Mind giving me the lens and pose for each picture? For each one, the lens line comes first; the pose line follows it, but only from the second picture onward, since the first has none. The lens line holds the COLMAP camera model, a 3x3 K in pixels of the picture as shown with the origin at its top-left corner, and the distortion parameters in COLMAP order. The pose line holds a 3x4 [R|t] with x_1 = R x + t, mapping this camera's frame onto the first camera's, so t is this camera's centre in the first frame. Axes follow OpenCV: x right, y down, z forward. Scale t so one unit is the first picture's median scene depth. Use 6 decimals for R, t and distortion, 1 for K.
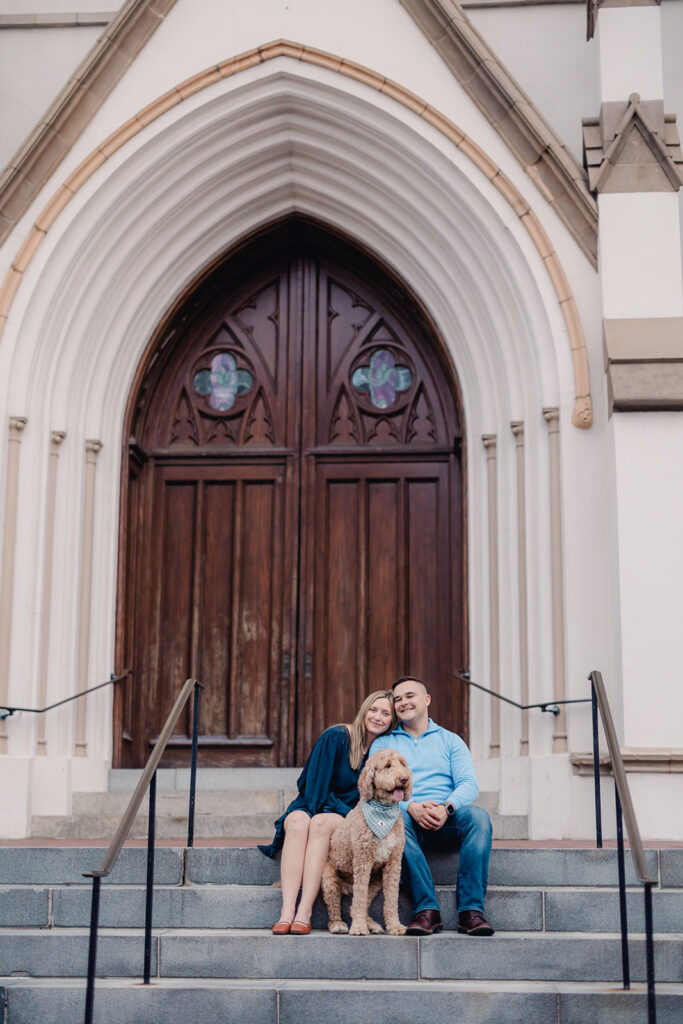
lens RADIAL K [[1413.2, 0, 341.5], [0, 1413.2, 512.0], [0, 0, 1]] dist [0.002563, 0.026199]
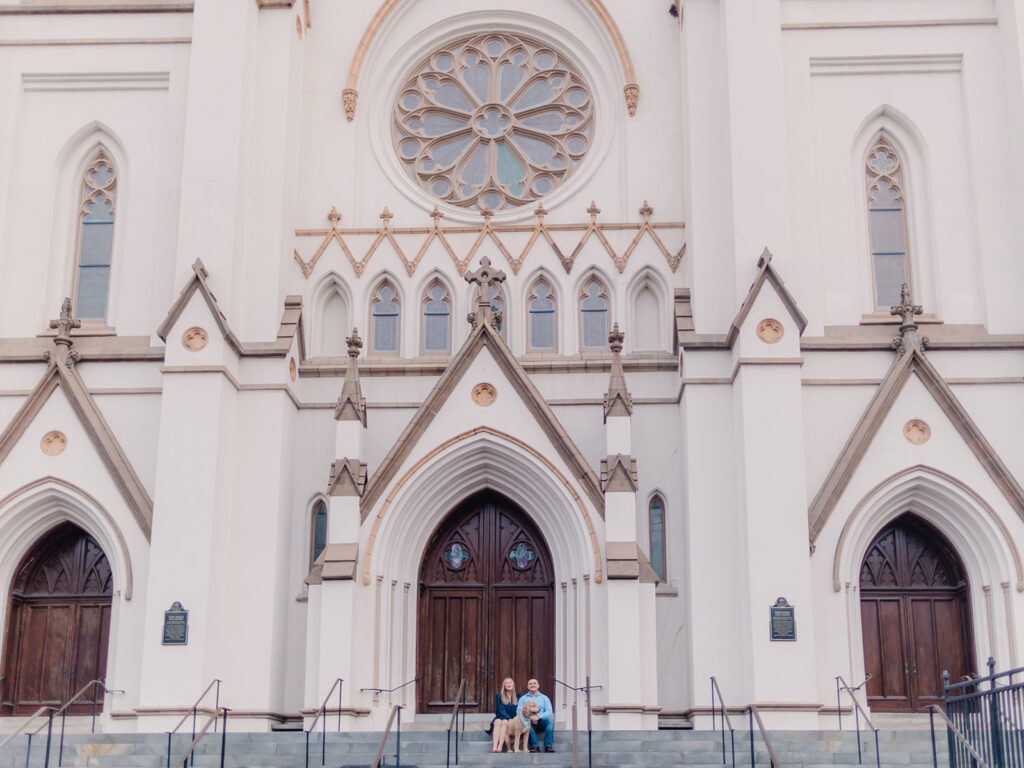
lens RADIAL K [[1614.7, 0, 512.0], [0, 1614.7, 384.0], [0, 0, 1]] dist [-0.034444, -0.036870]
pose [[0.999570, 0.006778, 0.028529, -0.075221], [-0.005108, 0.998290, -0.058224, -0.243457], [-0.028875, 0.058053, 0.997896, -1.936263]]
